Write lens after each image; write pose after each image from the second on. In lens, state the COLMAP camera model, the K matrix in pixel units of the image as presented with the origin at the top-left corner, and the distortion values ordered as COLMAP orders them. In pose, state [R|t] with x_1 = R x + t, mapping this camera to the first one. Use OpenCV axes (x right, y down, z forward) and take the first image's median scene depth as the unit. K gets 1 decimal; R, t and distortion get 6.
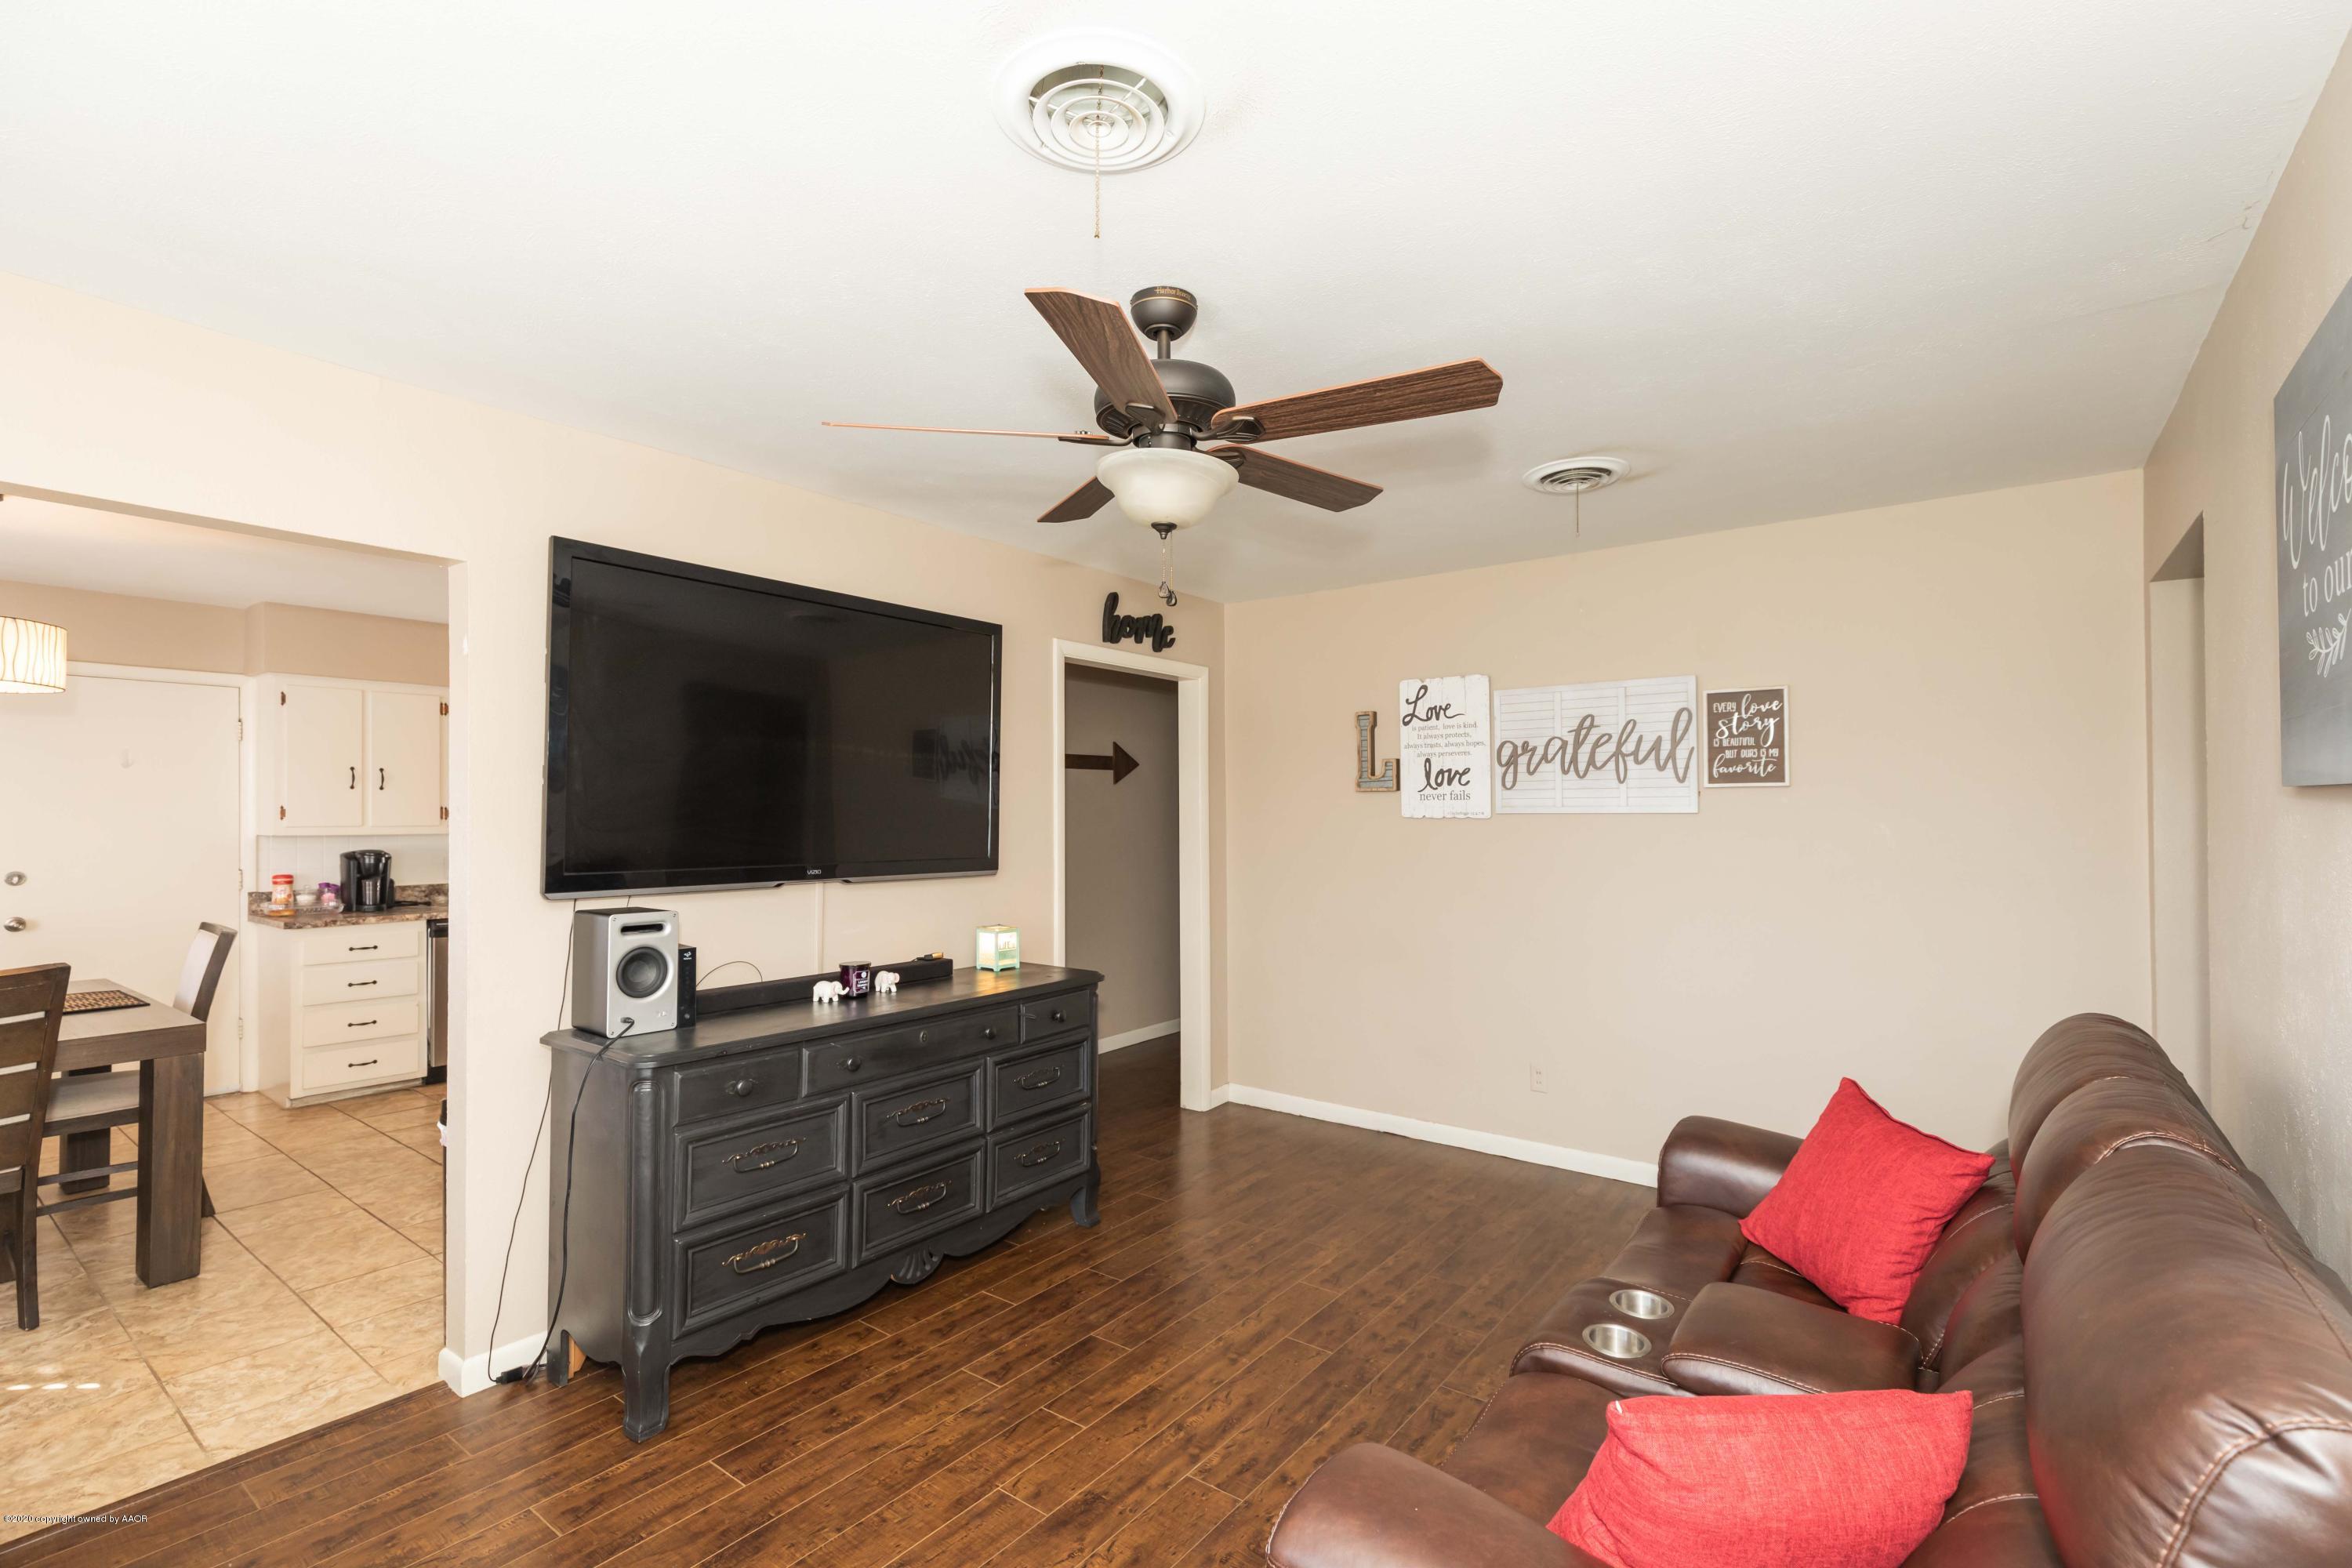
lens RADIAL K [[1048.9, 0, 1214.4], [0, 1048.9, 797.7], [0, 0, 1]] dist [0.005093, -0.000764]
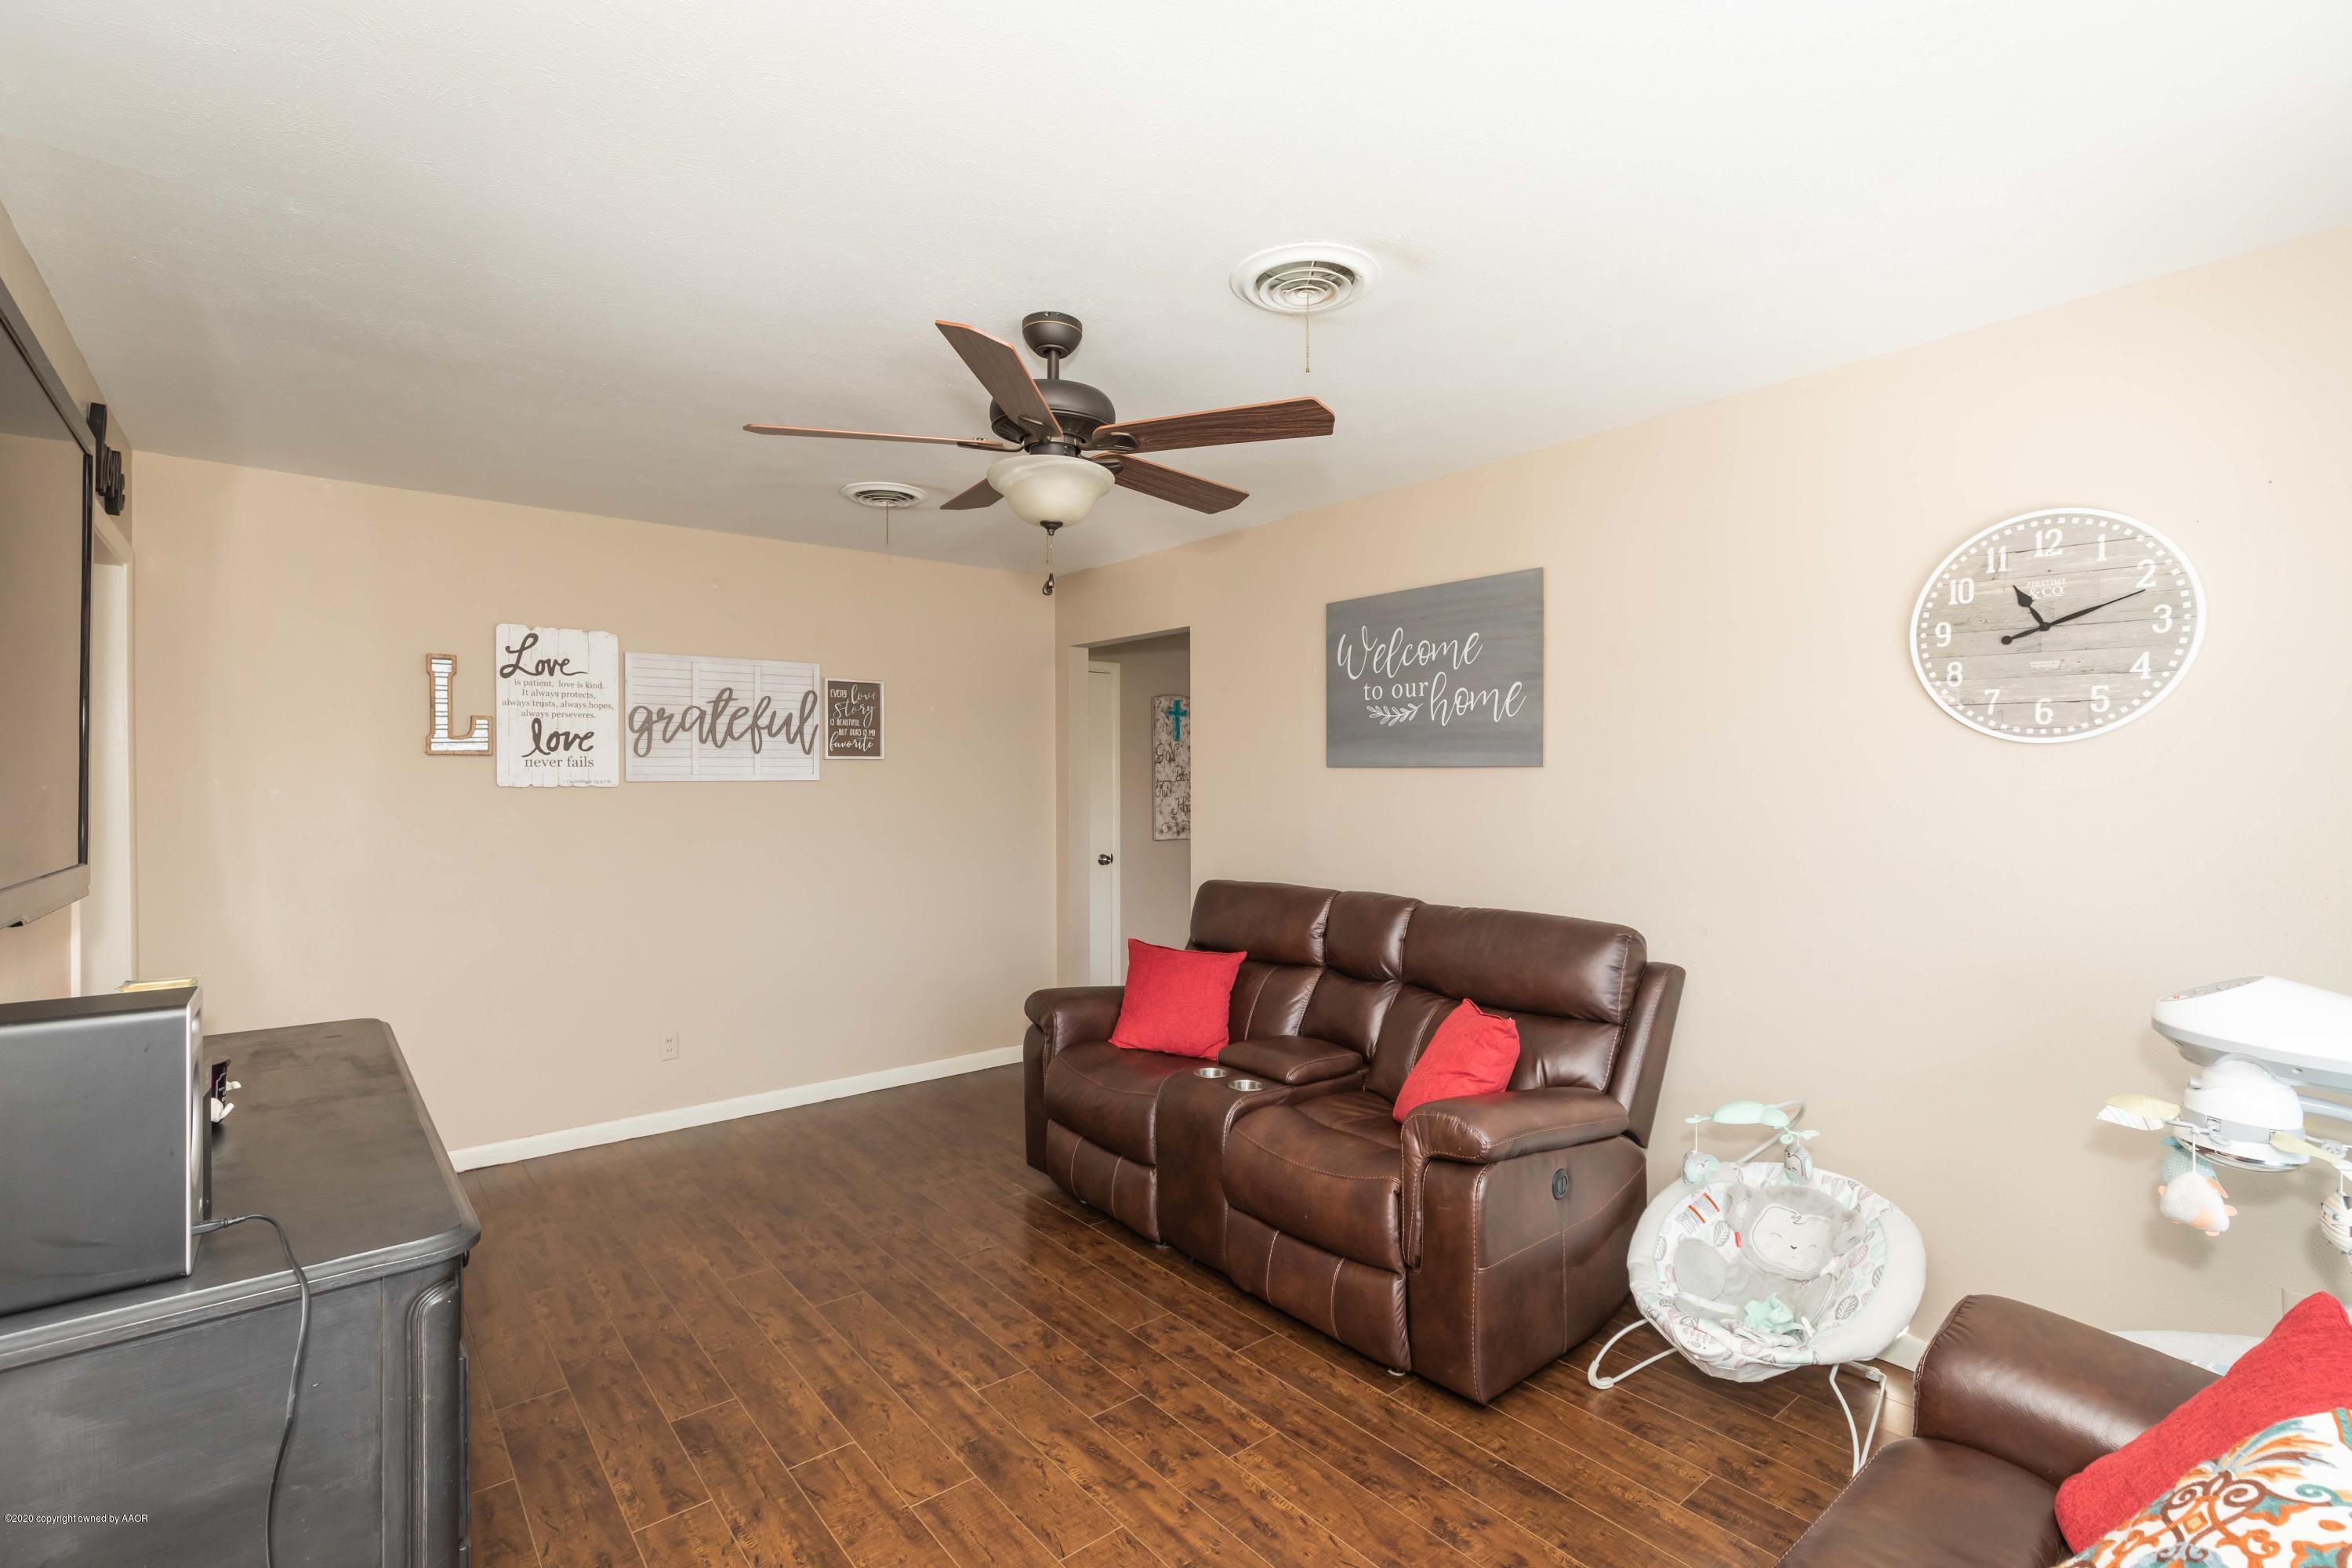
lens RADIAL K [[1048.9, 0, 1177.6], [0, 1048.9, 785.9], [0, 0, 1]] dist [0.005093, -0.000764]
pose [[0.254918, -0.006384, 0.966942, -0.577098], [-0.009811, 0.999910, 0.009188, 0.005878], [-0.966913, -0.011829, 0.254833, 0.302534]]
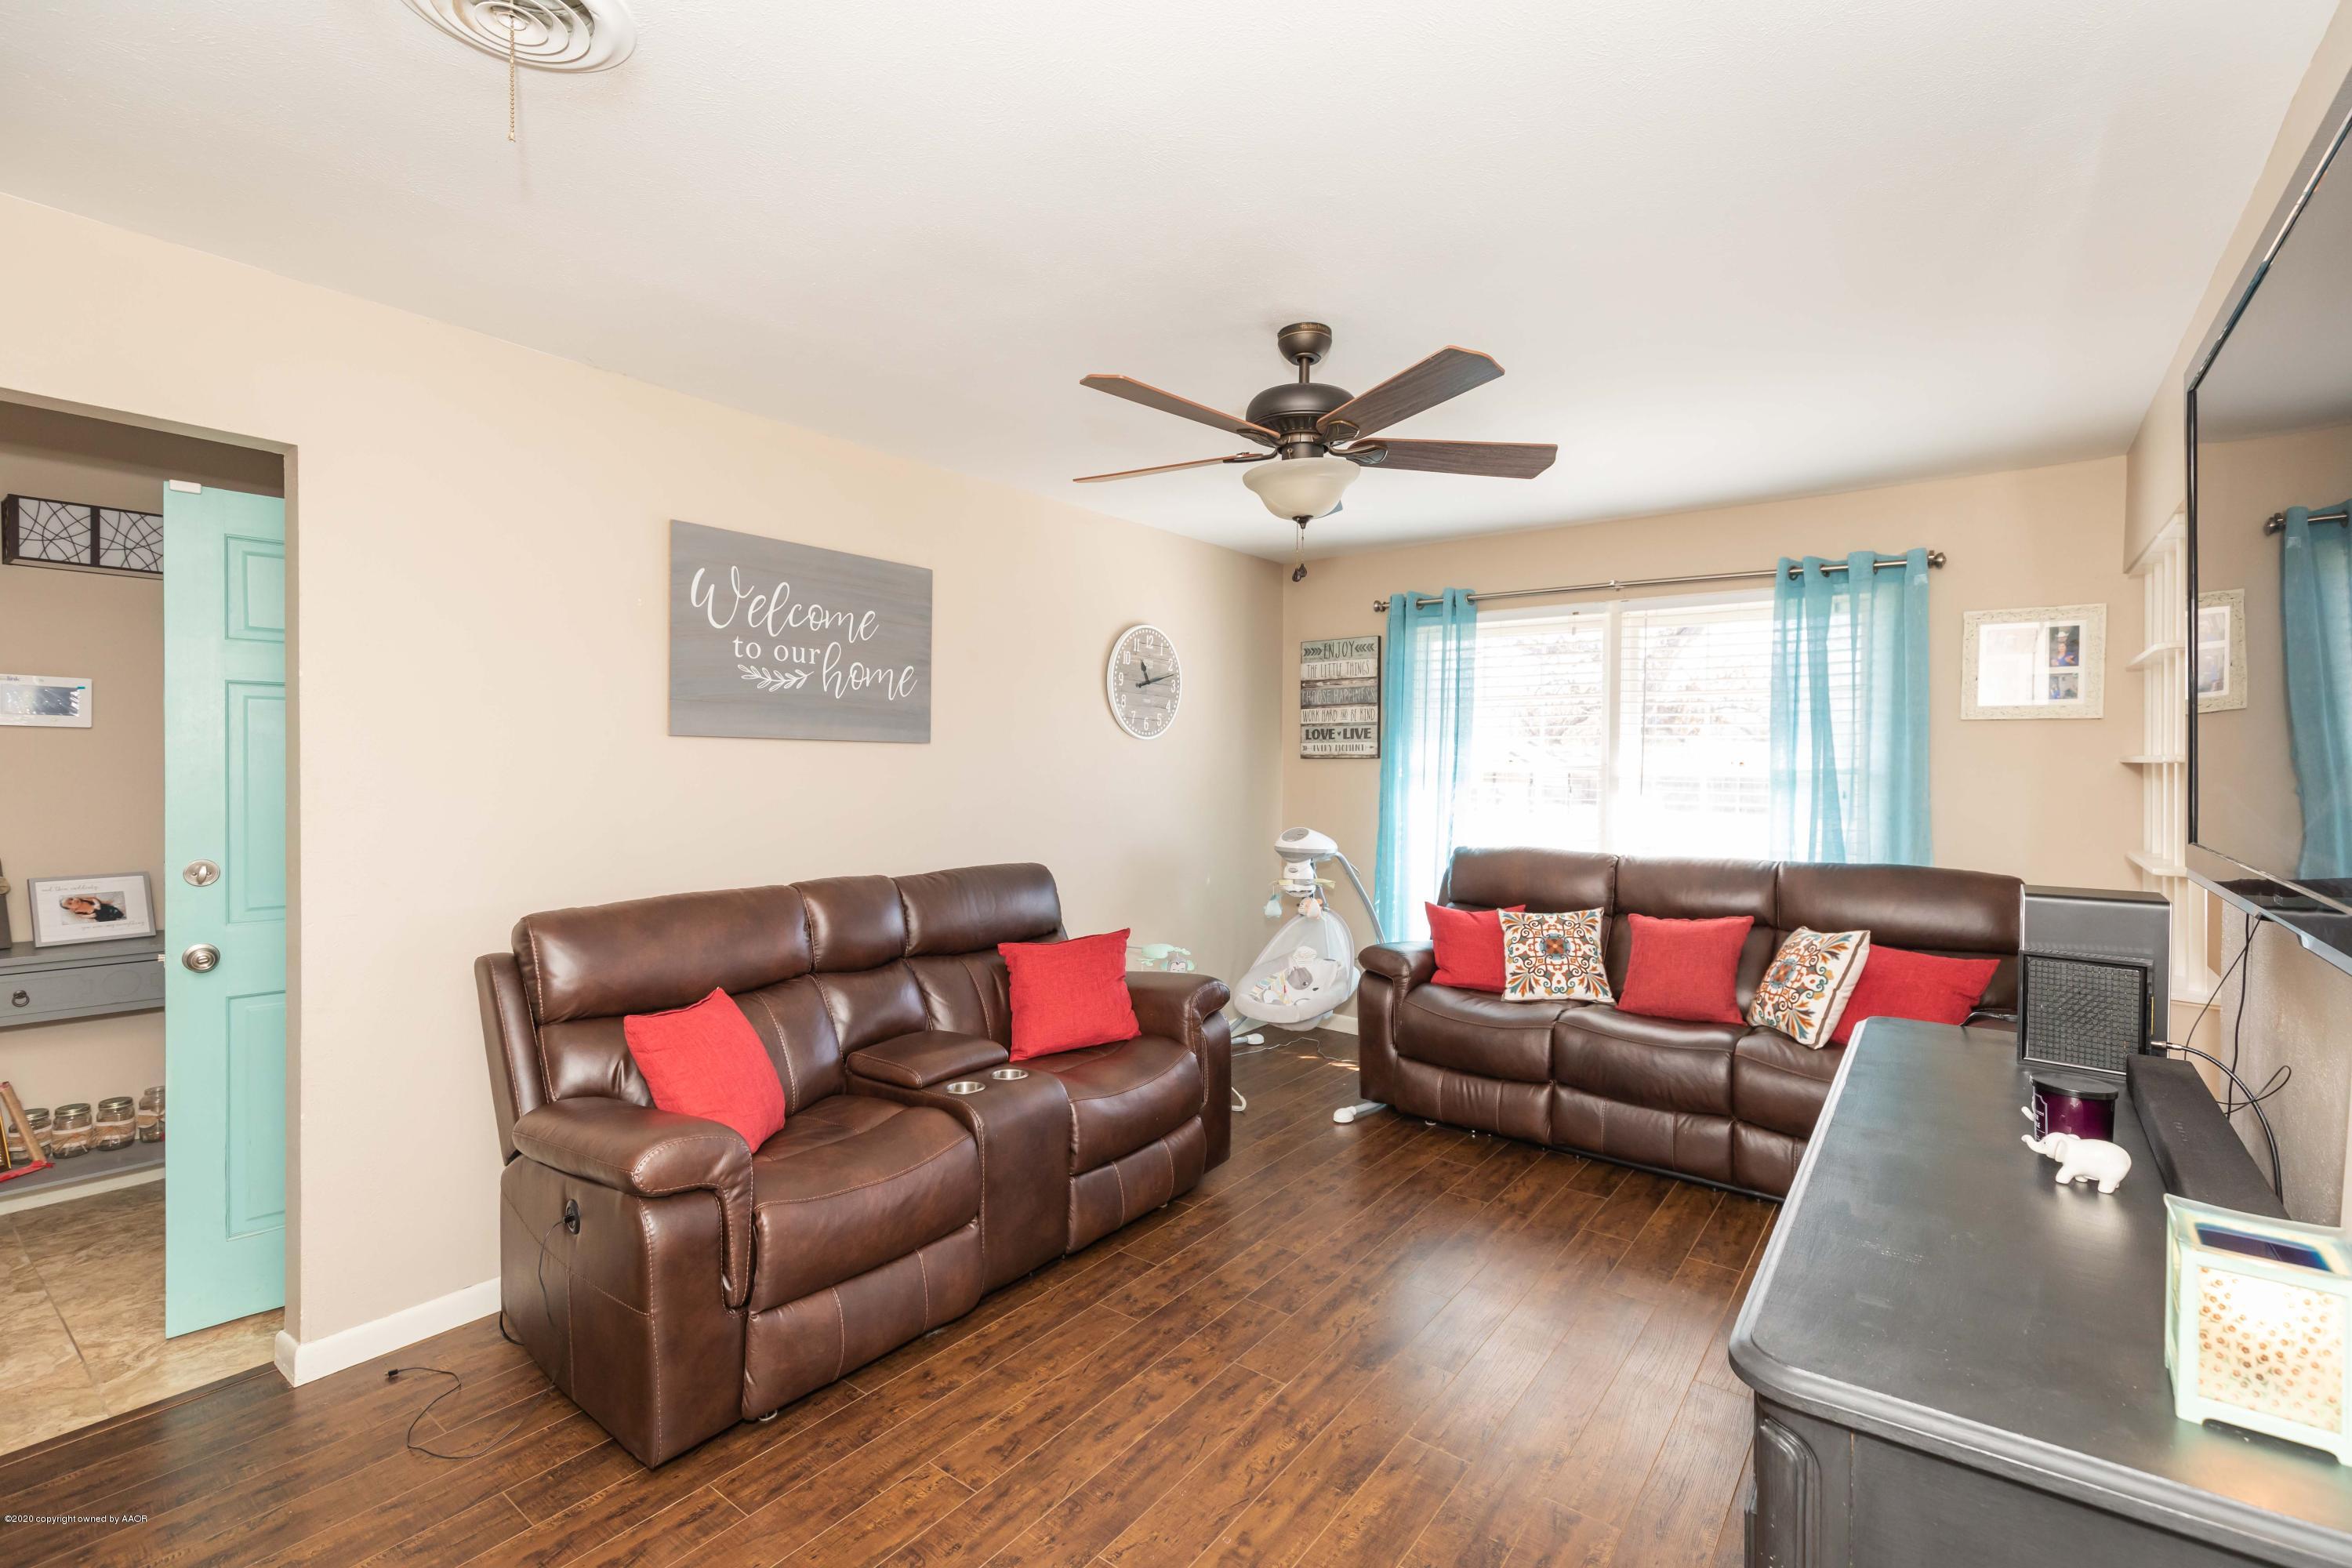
lens RADIAL K [[1048.9, 0, 1184.9], [0, 1048.9, 774.6], [0, 0, 1]] dist [0.005093, -0.000764]
pose [[-0.999579, -0.011666, 0.026563, 0.031097], [-0.011533, 0.999920, 0.005183, 0.016115], [-0.026621, 0.004874, -0.999634, 1.168642]]
